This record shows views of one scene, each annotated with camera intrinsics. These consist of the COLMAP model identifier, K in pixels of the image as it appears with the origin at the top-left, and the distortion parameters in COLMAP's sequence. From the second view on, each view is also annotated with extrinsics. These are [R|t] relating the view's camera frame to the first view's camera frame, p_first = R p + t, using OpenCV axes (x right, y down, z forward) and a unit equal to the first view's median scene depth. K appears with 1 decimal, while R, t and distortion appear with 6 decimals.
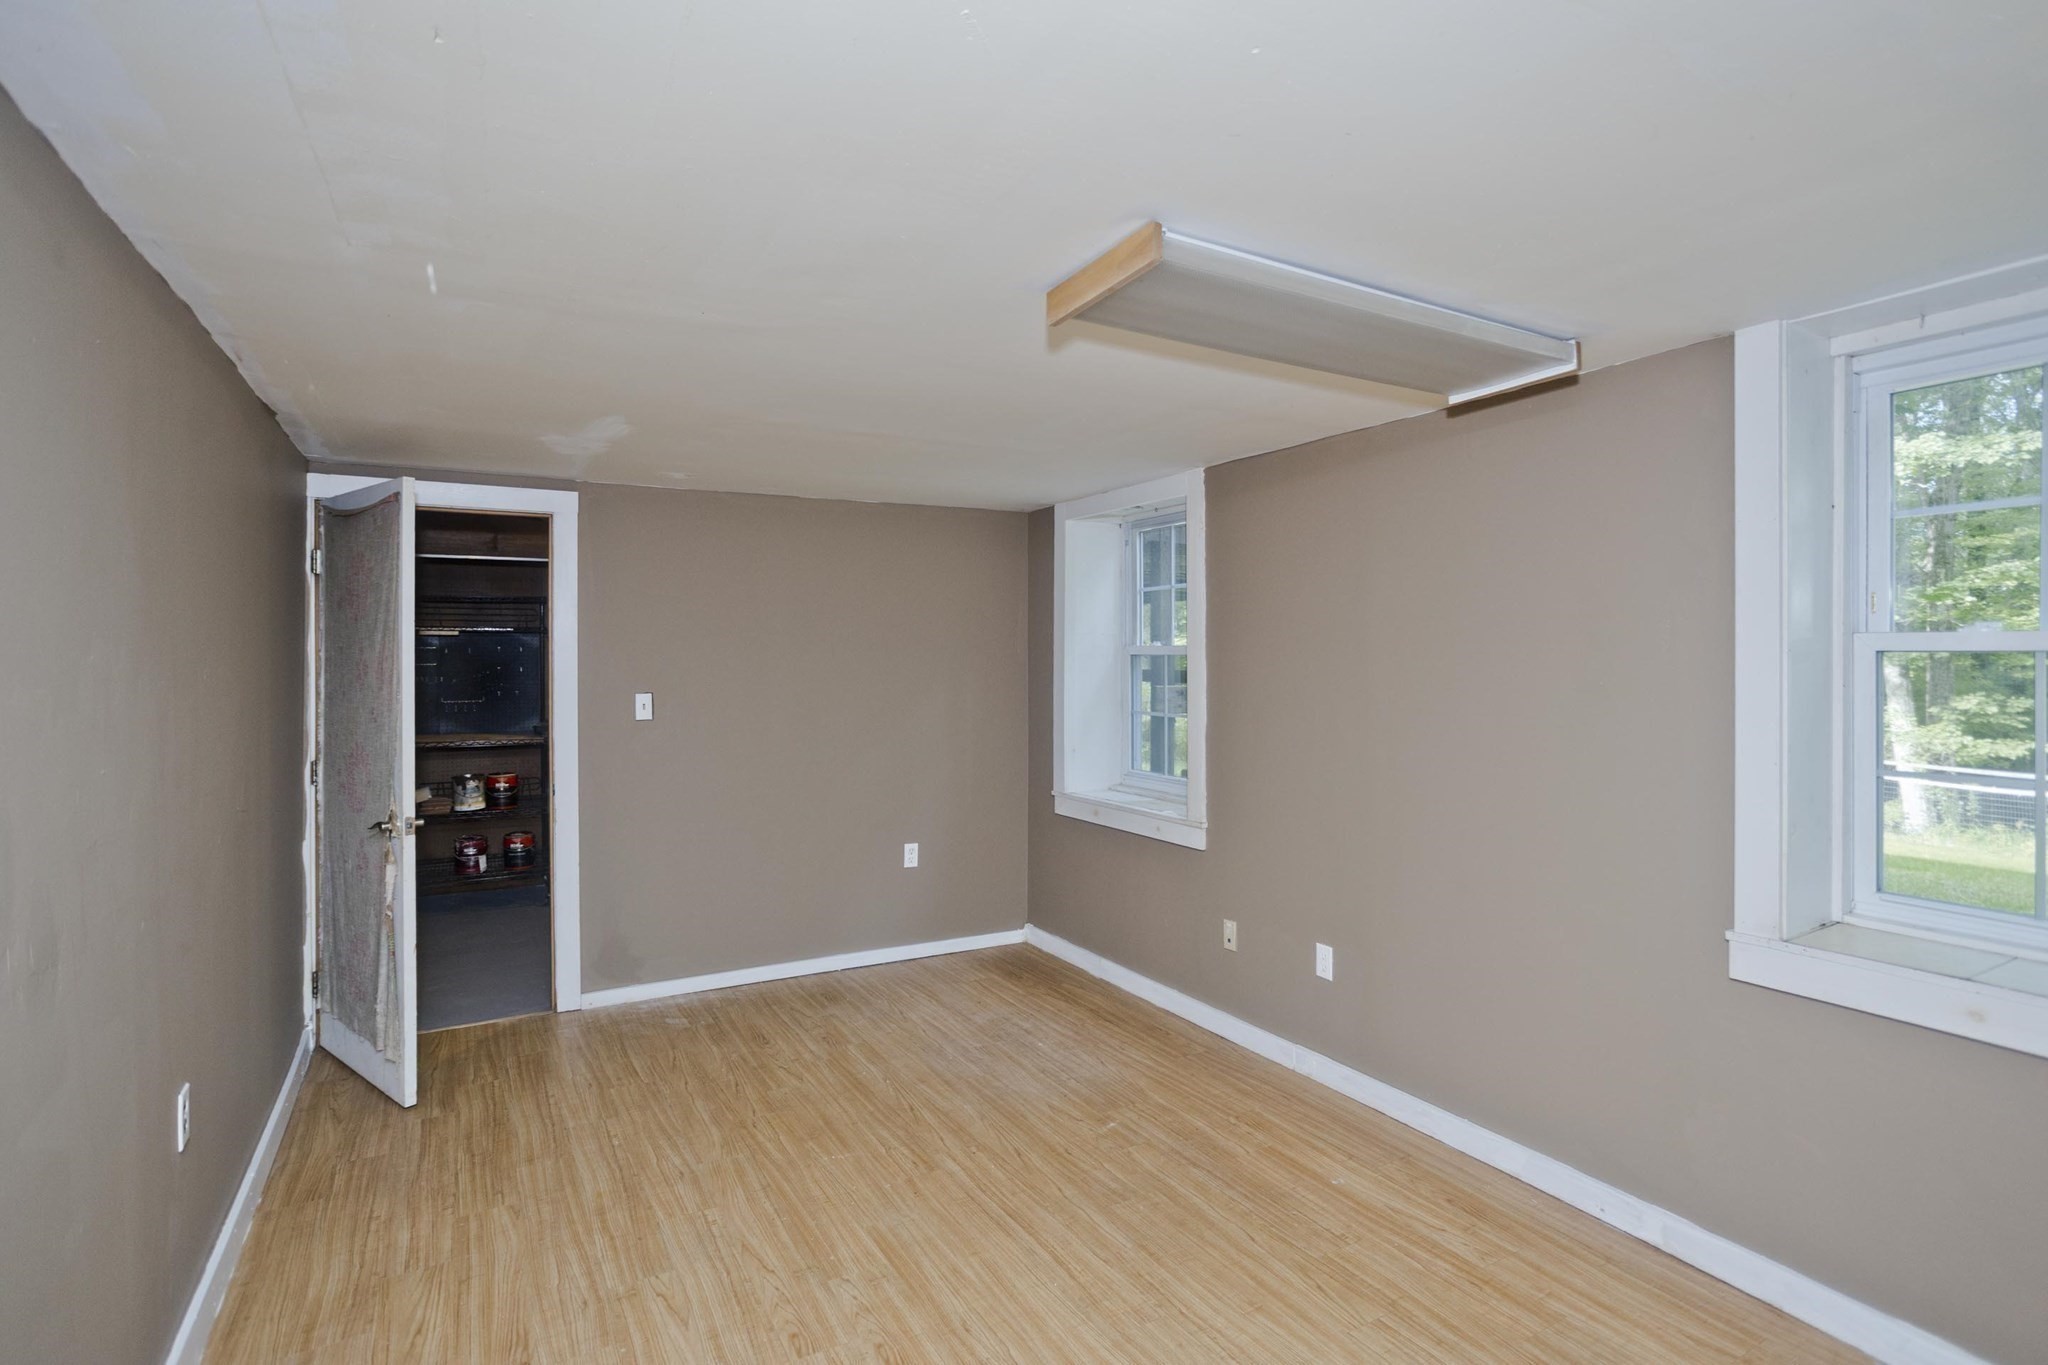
lens RADIAL K [[1005.4, 0, 1027.6], [0, 1005.4, 671.3], [0, 0, 1]] dist [-0.015957, 0.006937]
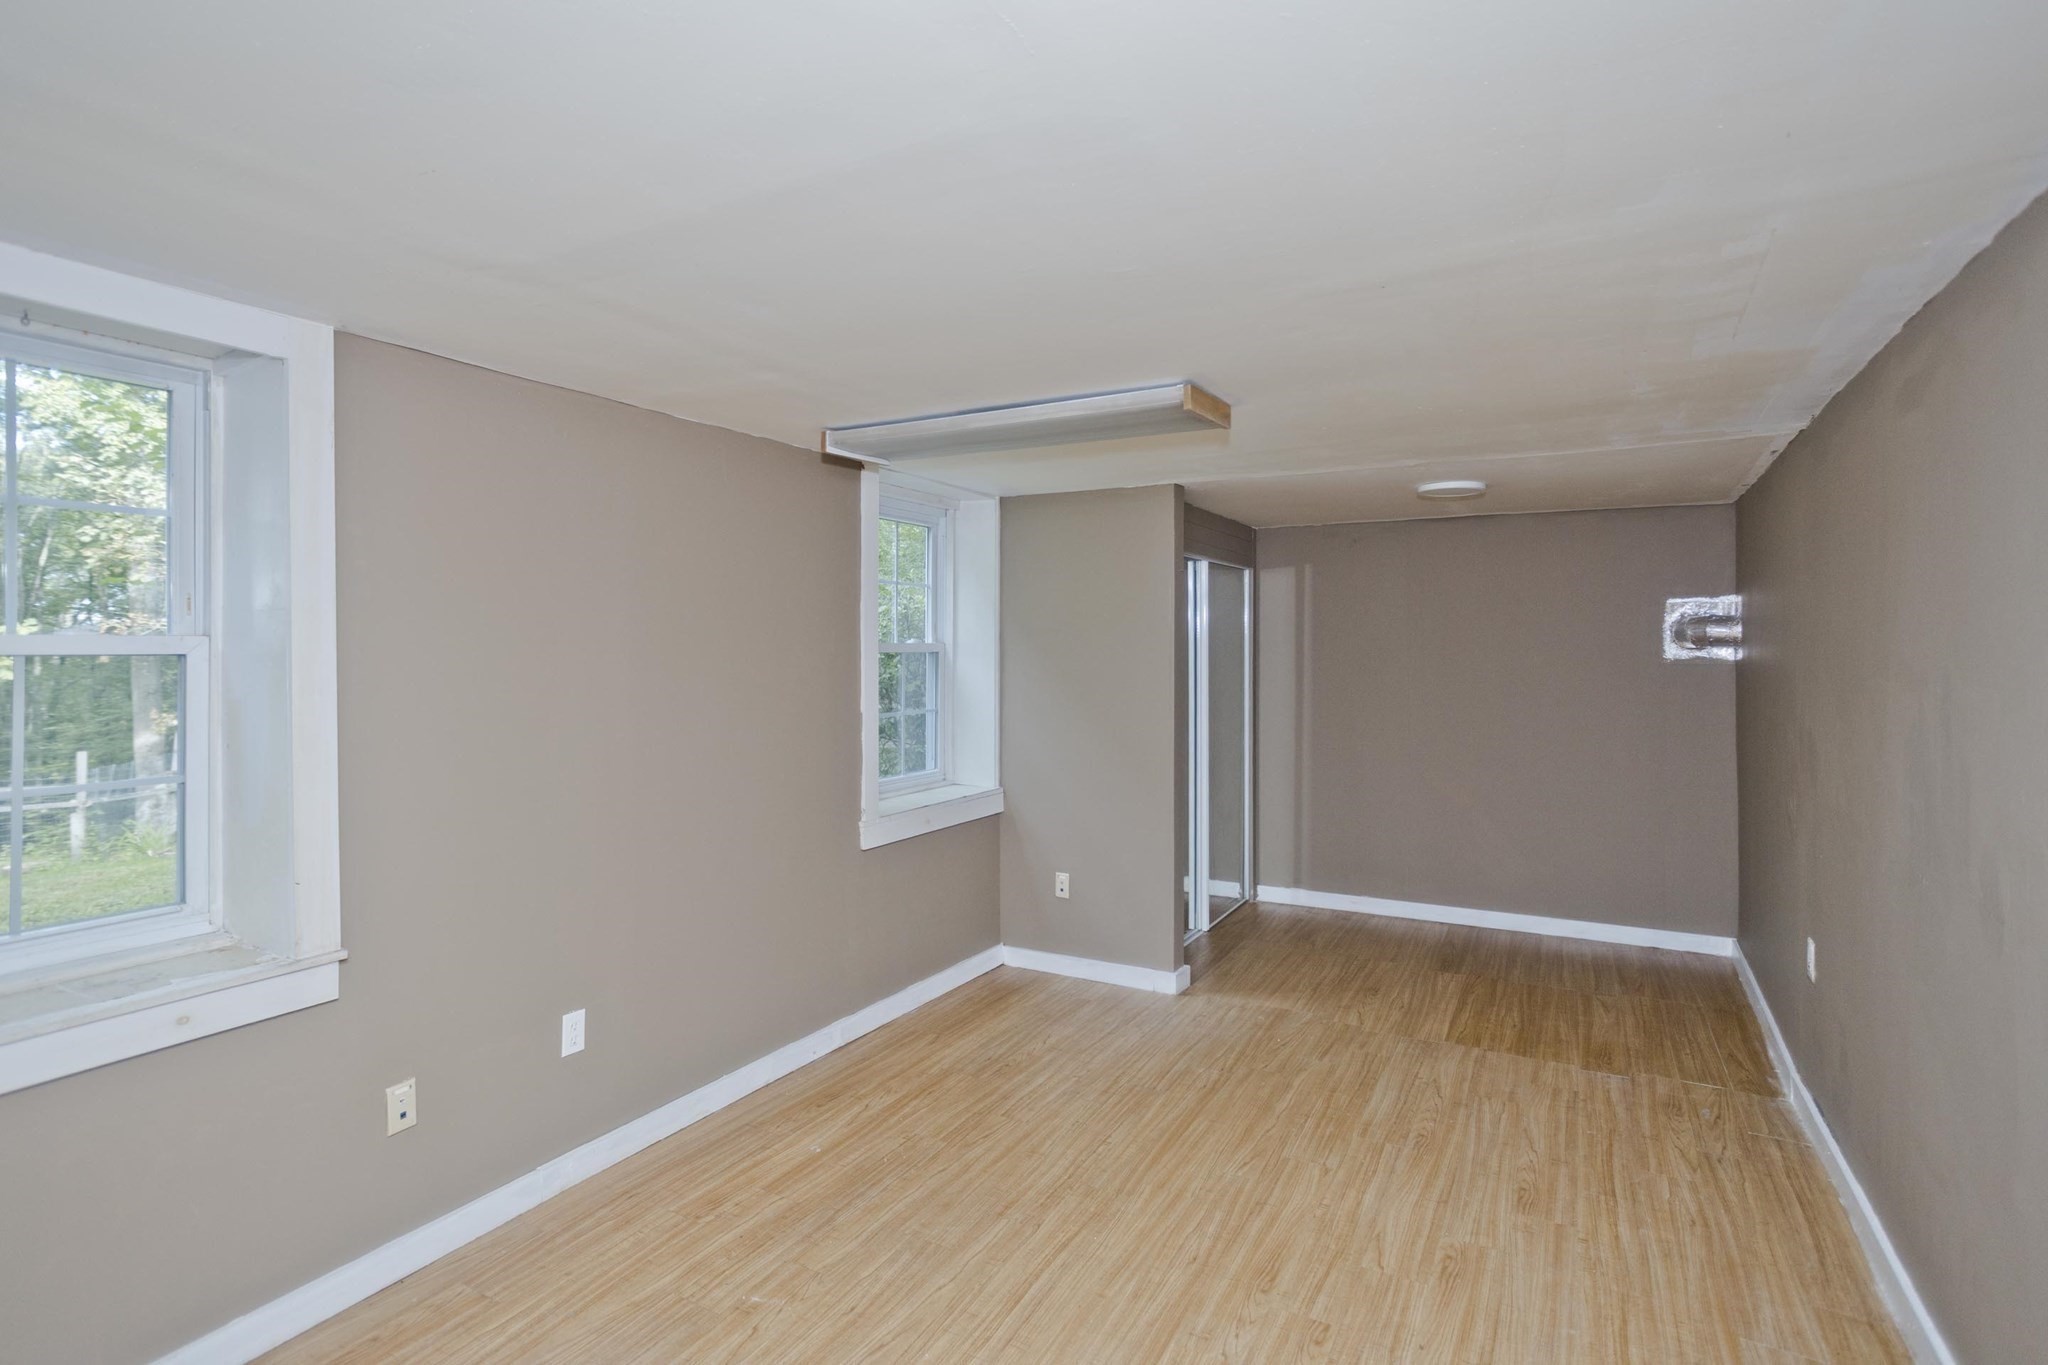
lens RADIAL K [[1005.4, 0, 1029.7], [0, 1005.4, 666.1], [0, 0, 1]] dist [-0.015957, 0.006937]
pose [[-0.520201, -0.011329, 0.853968, -0.771031], [0.007709, 0.999809, 0.017960, -0.024494], [-0.854009, 0.015926, -0.520015, 1.457667]]
